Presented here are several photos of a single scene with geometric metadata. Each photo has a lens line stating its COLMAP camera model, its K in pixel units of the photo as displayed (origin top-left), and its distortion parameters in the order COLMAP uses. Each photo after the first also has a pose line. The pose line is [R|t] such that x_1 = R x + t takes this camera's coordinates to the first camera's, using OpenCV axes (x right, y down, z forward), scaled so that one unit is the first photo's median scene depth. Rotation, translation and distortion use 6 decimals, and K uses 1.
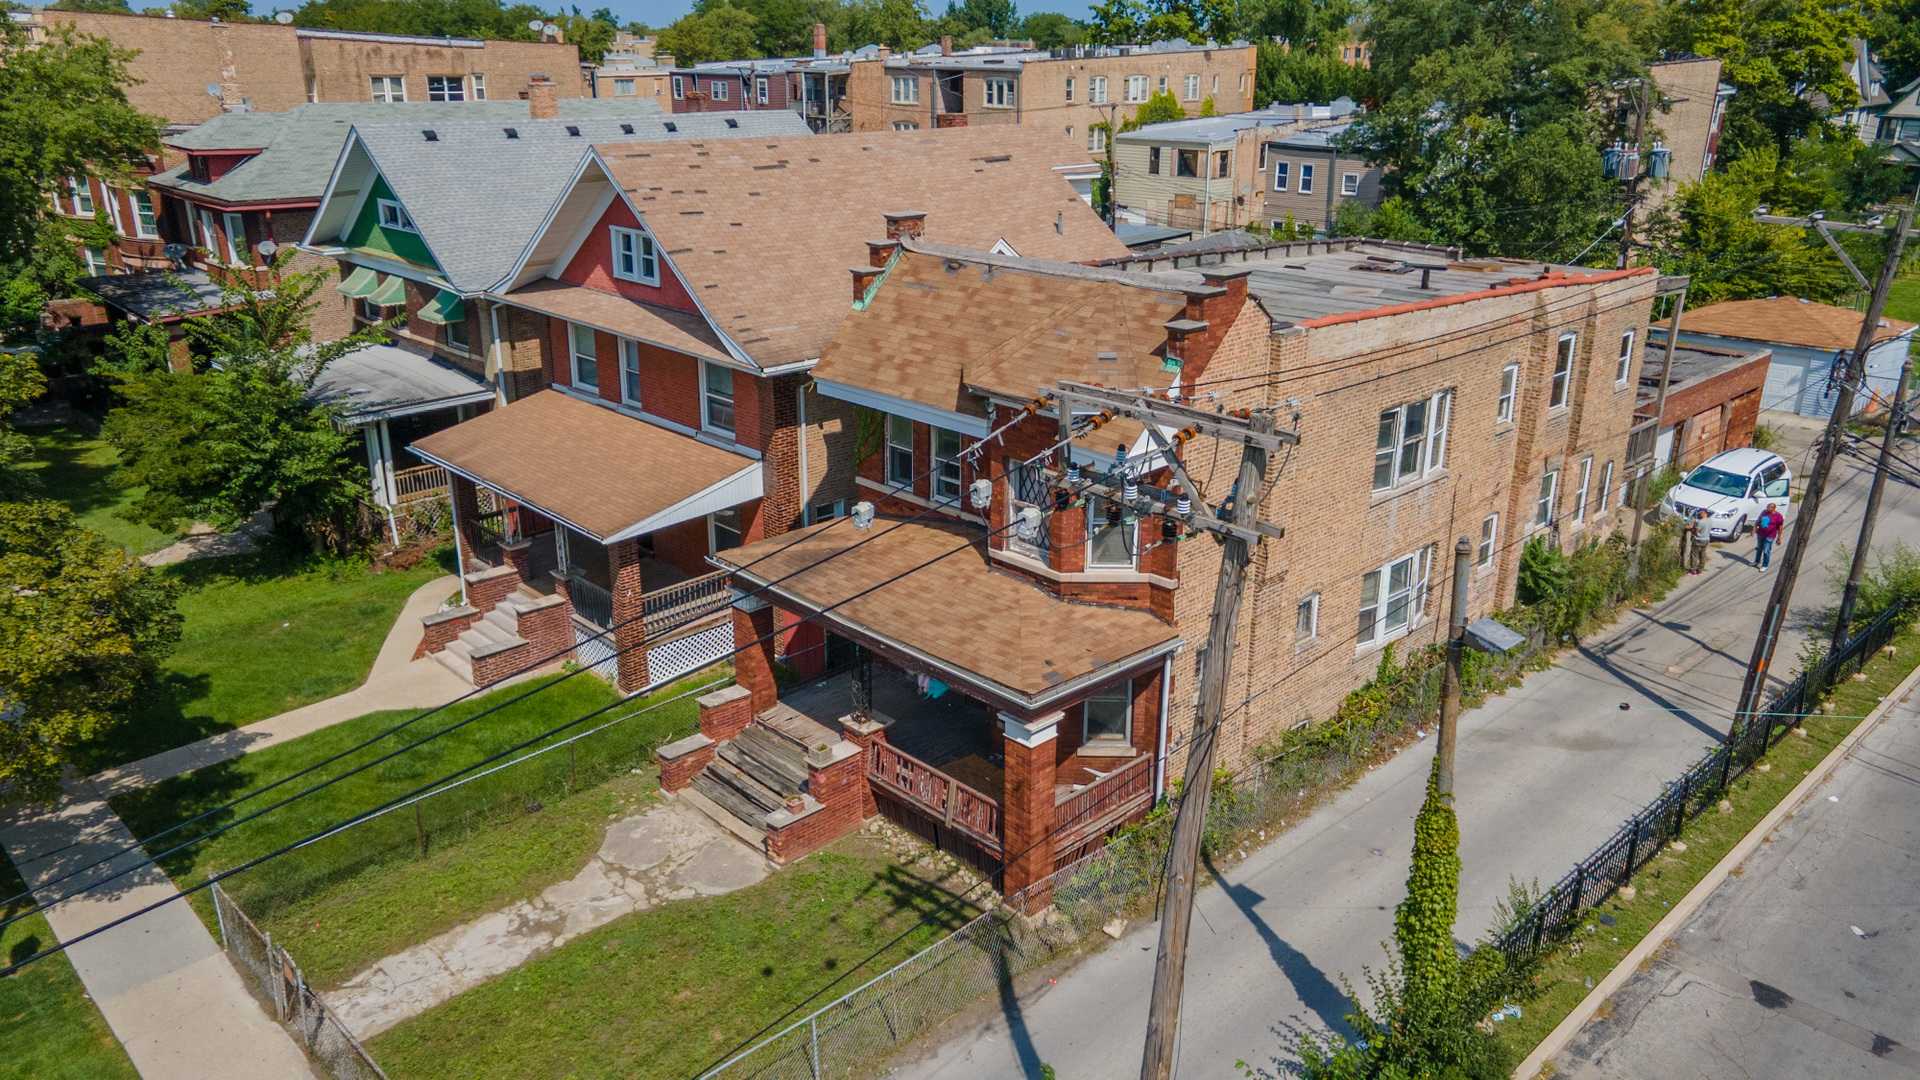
lens RADIAL K [[1401.8, 0, 949.2], [0, 1401.8, 540.2], [0, 0, 1]] dist [0.028782, 0.026917]
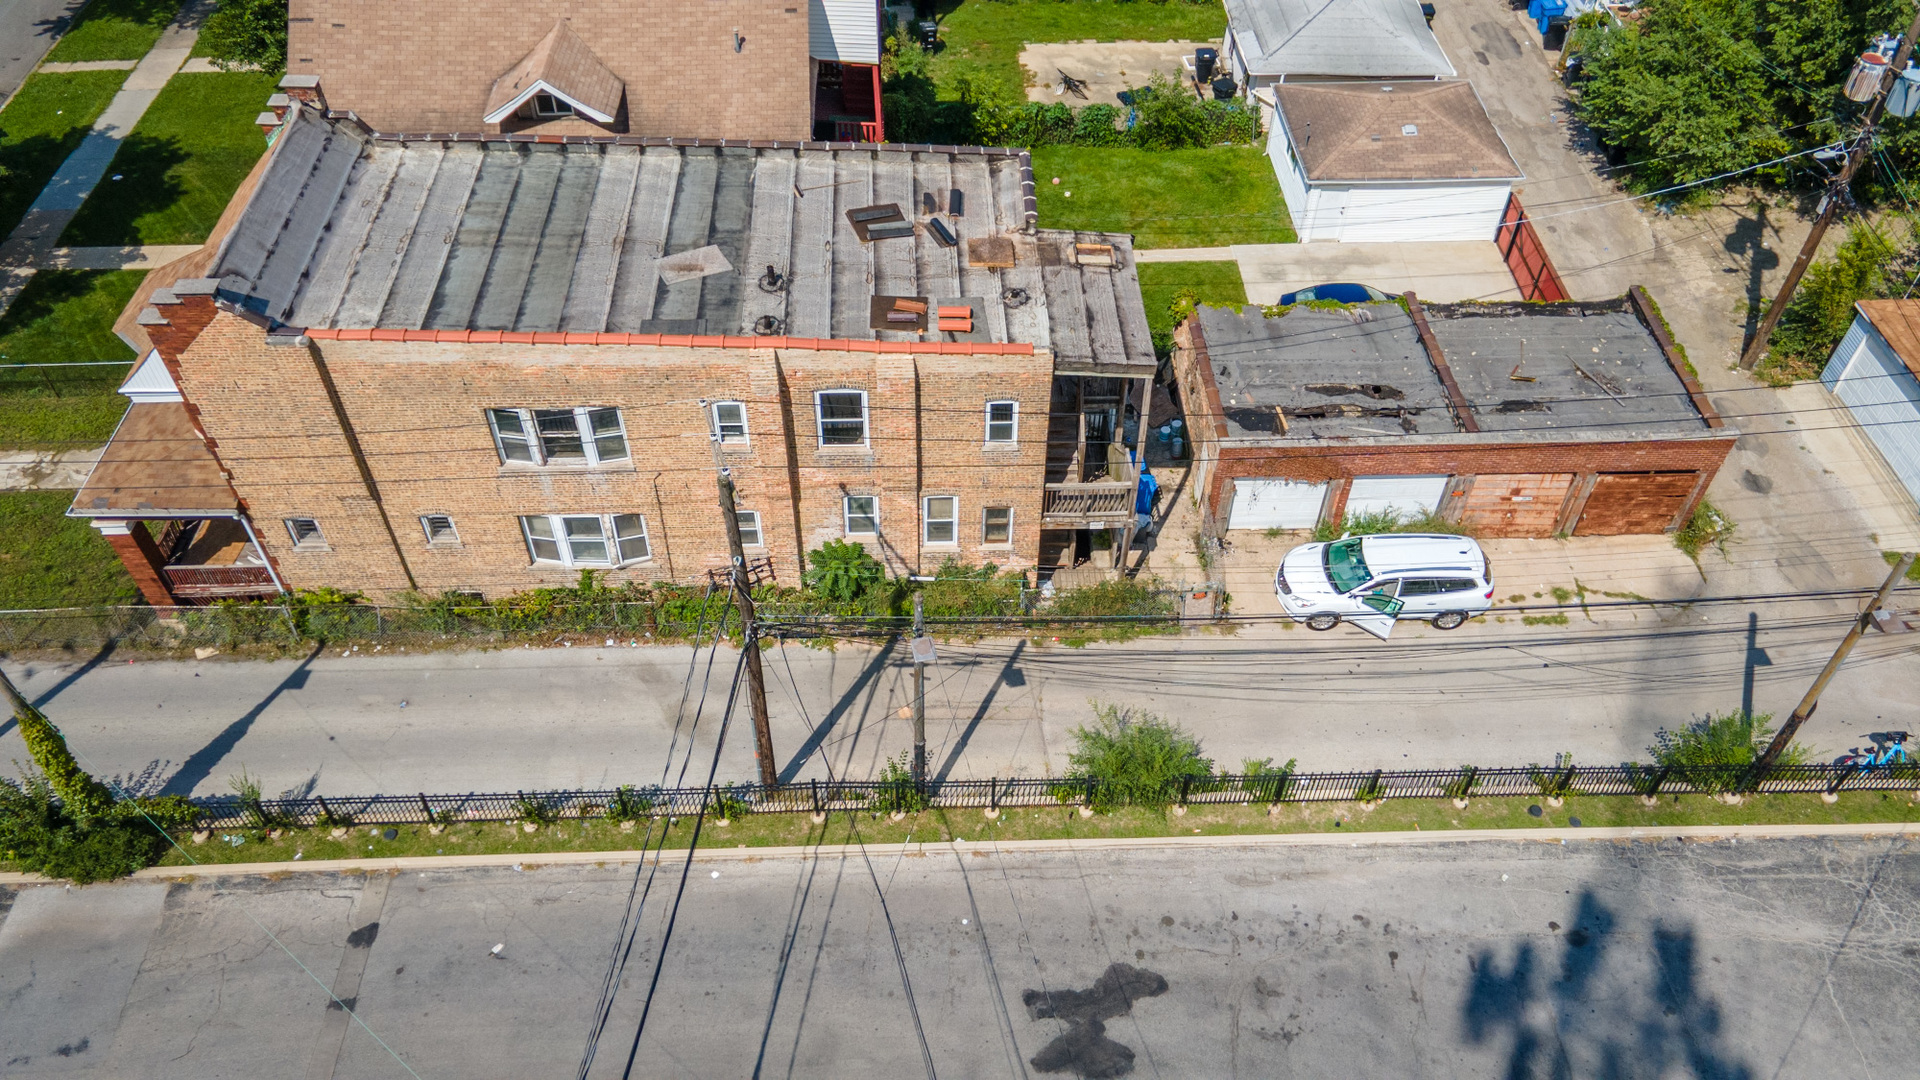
lens RADIAL K [[1401.8, 0, 959.6], [0, 1401.8, 530.2], [0, 0, 1]] dist [0.028782, 0.026917]
pose [[0.746536, 0.481481, -0.459196, 1.184437], [-0.228924, 0.833901, 0.502199, -0.681854], [0.624722, -0.269789, 0.732759, 0.375615]]
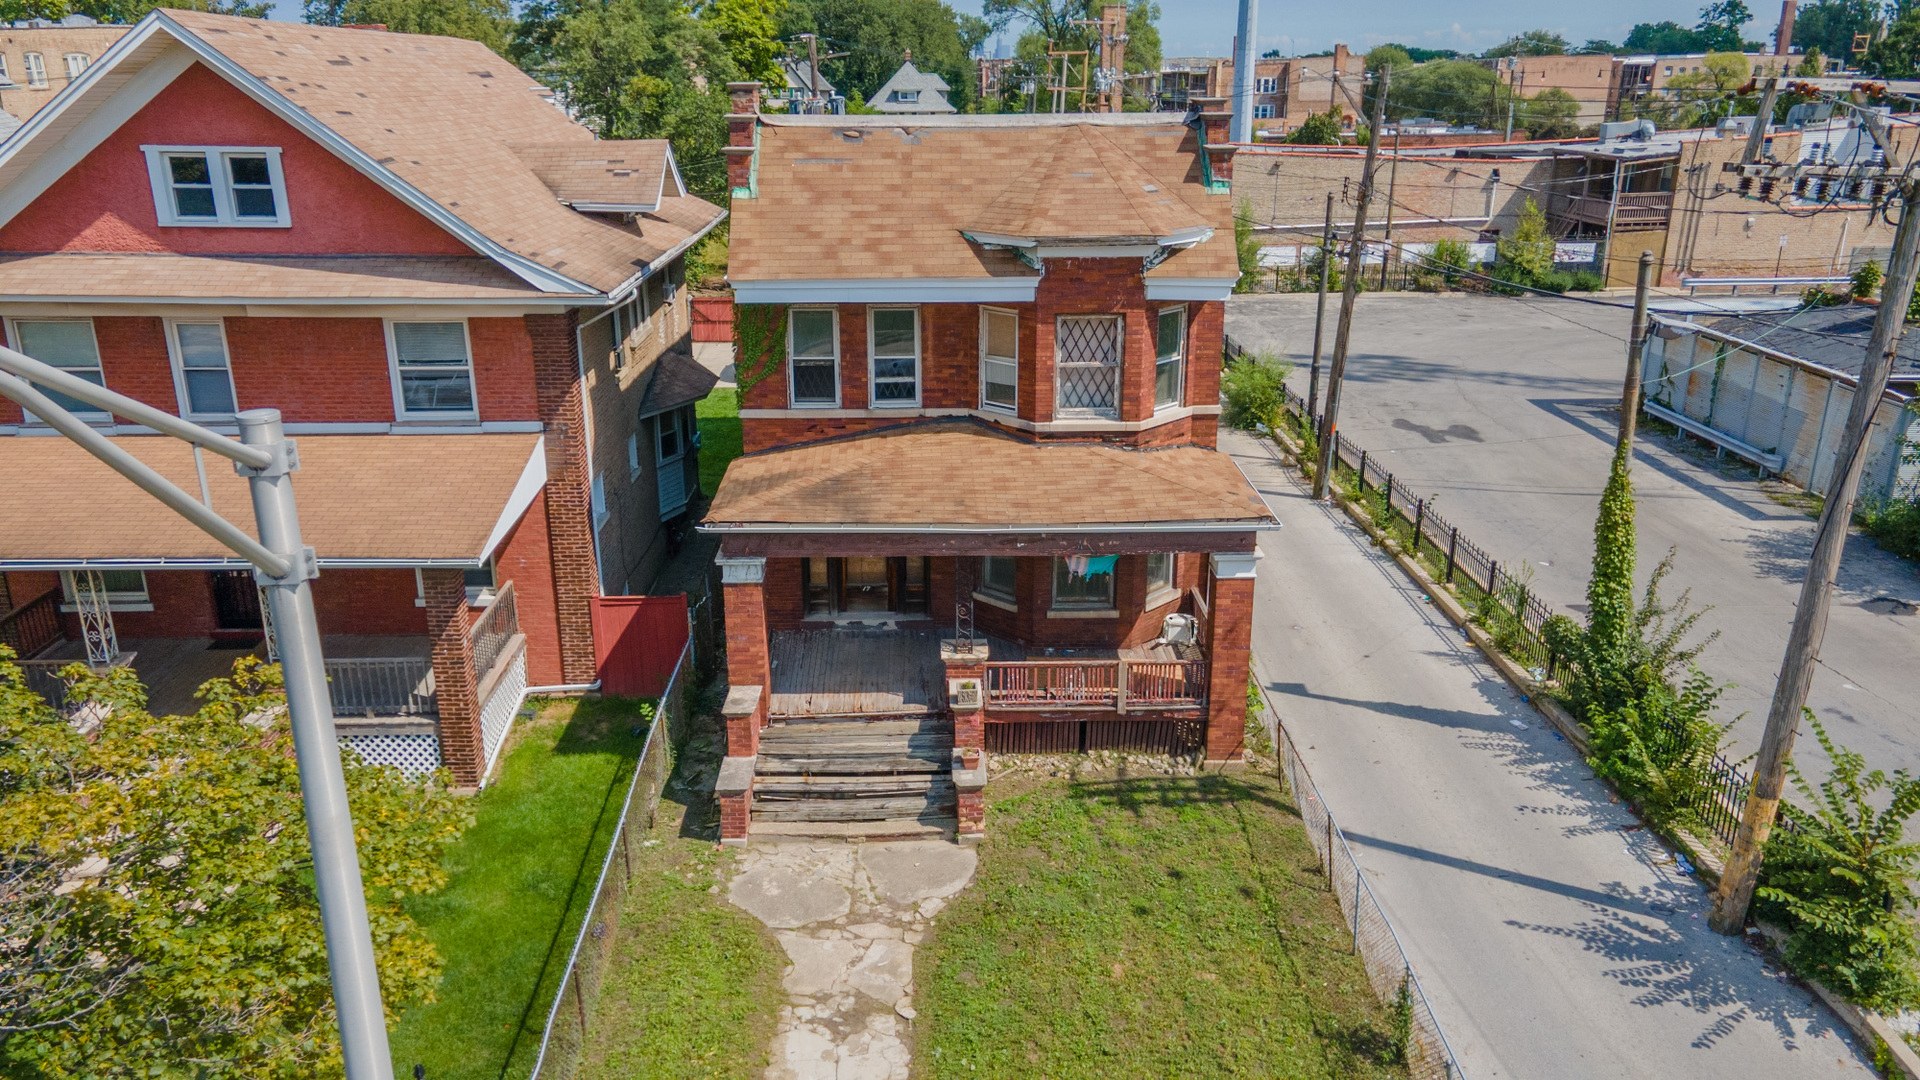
lens RADIAL K [[1401.8, 0, 970.3], [0, 1401.8, 534.2], [0, 0, 1]] dist [0.028782, 0.026917]
pose [[0.670624, -0.236526, 0.703078, -0.621435], [0.253349, 0.963842, 0.082597, -0.009832], [-0.697193, 0.122733, 0.706299, 0.364459]]
